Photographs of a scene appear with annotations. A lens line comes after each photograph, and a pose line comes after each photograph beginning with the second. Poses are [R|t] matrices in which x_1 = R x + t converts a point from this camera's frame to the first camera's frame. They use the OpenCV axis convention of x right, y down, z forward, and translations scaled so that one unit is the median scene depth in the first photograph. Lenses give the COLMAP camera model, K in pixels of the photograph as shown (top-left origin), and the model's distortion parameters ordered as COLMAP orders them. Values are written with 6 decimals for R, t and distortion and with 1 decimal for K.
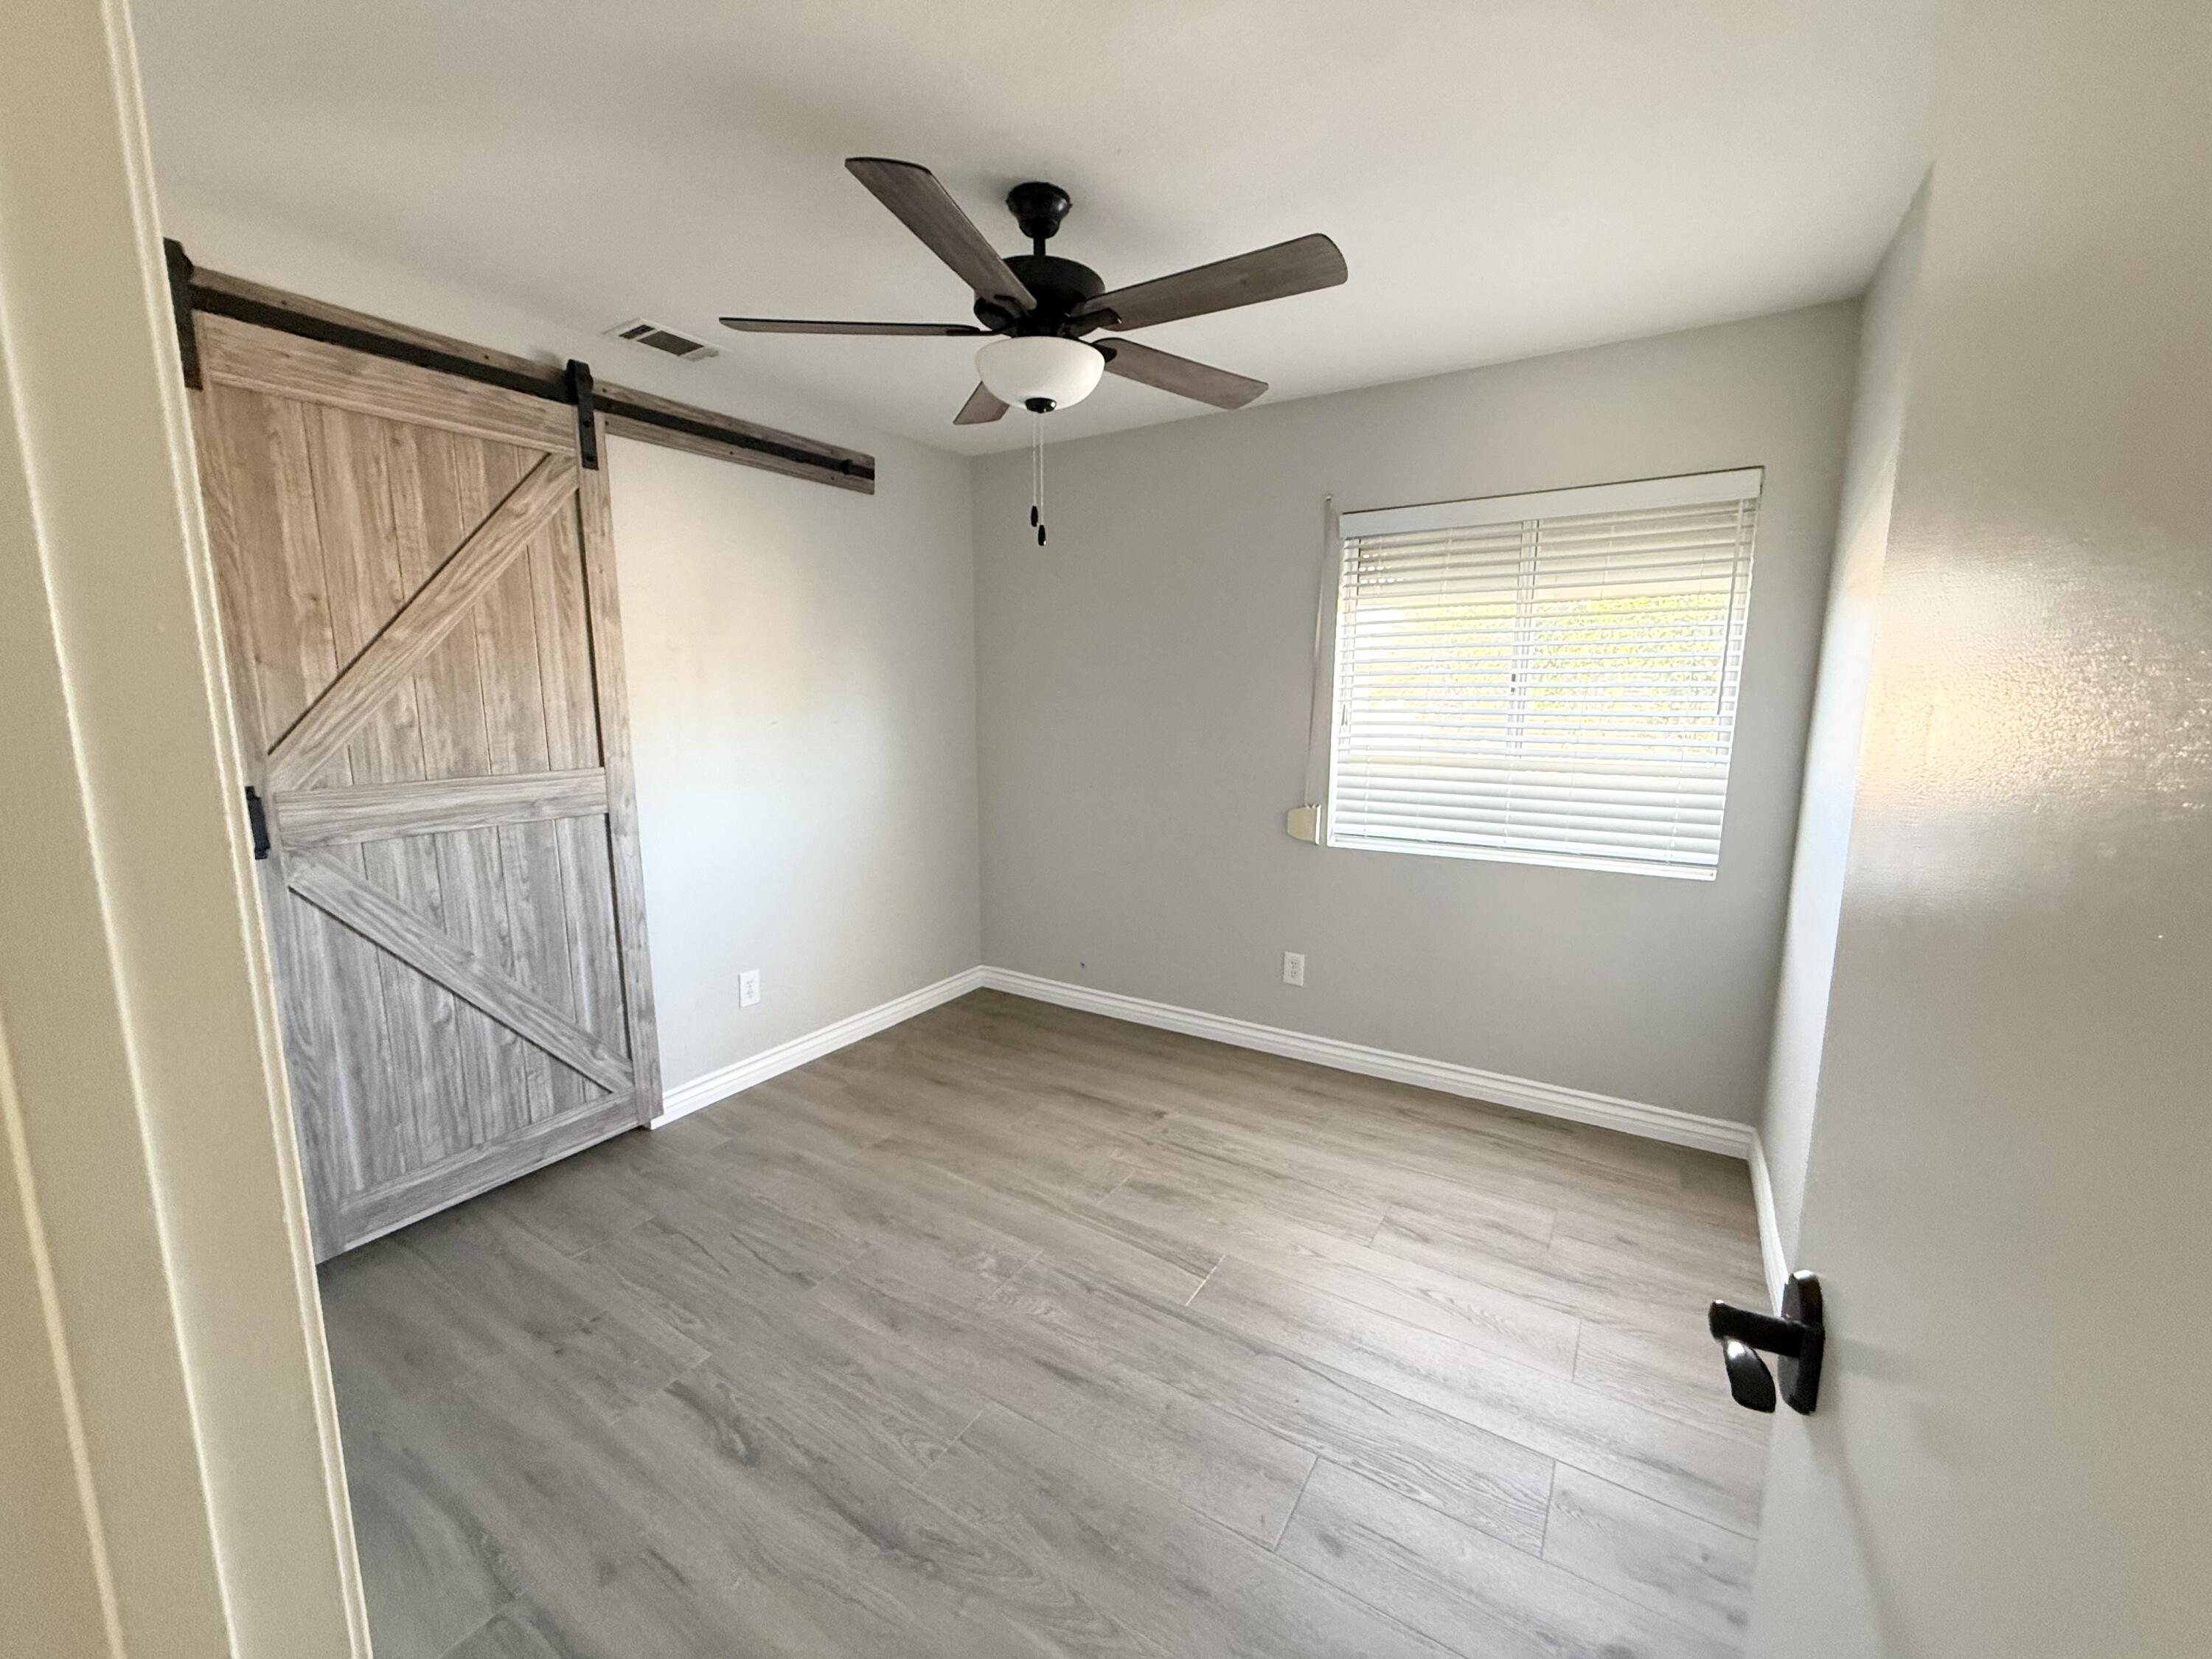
lens RADIAL K [[878.7, 0, 1106.0], [0, 878.7, 827.2], [0, 0, 1]] dist [-0.000417, 0.000092]
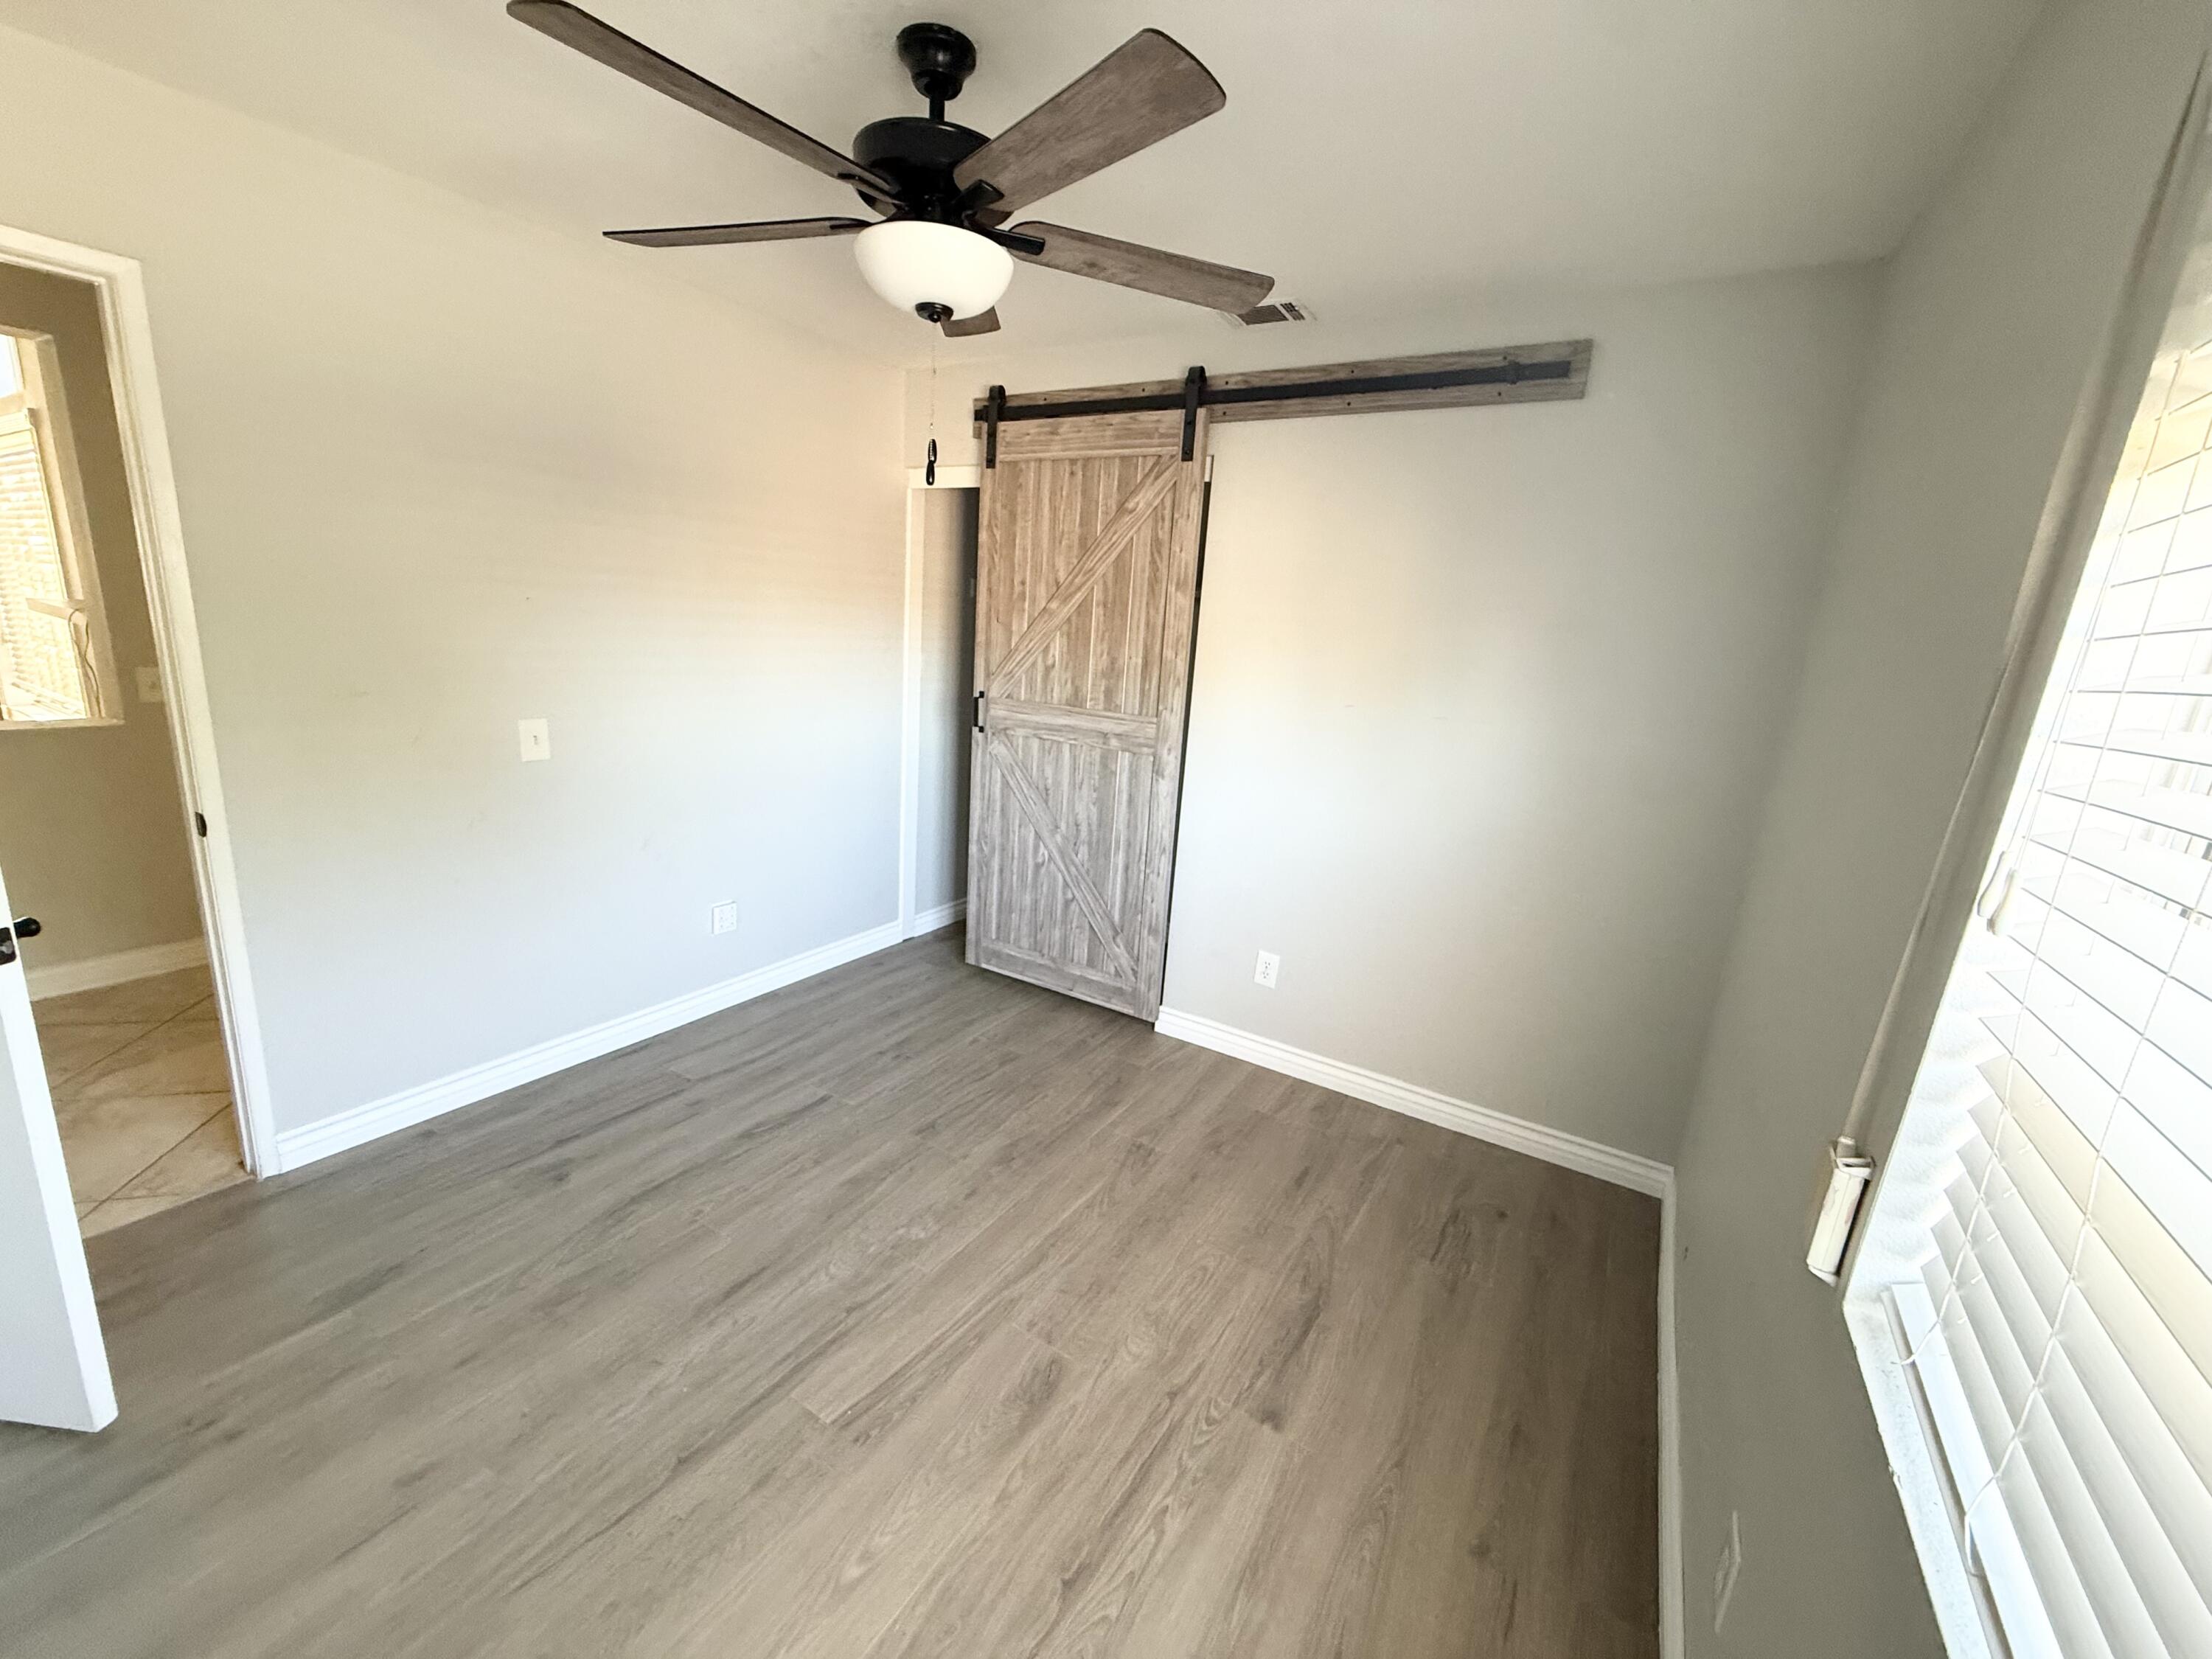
lens RADIAL K [[878.7, 0, 1106.0], [0, 878.7, 827.2], [0, 0, 1]] dist [-0.000417, 0.000092]
pose [[0.010408, 0.229354, -0.973288, 0.671796], [-0.222853, 0.949392, 0.221340, -0.189947], [0.974797, 0.214596, 0.060994, 0.965391]]
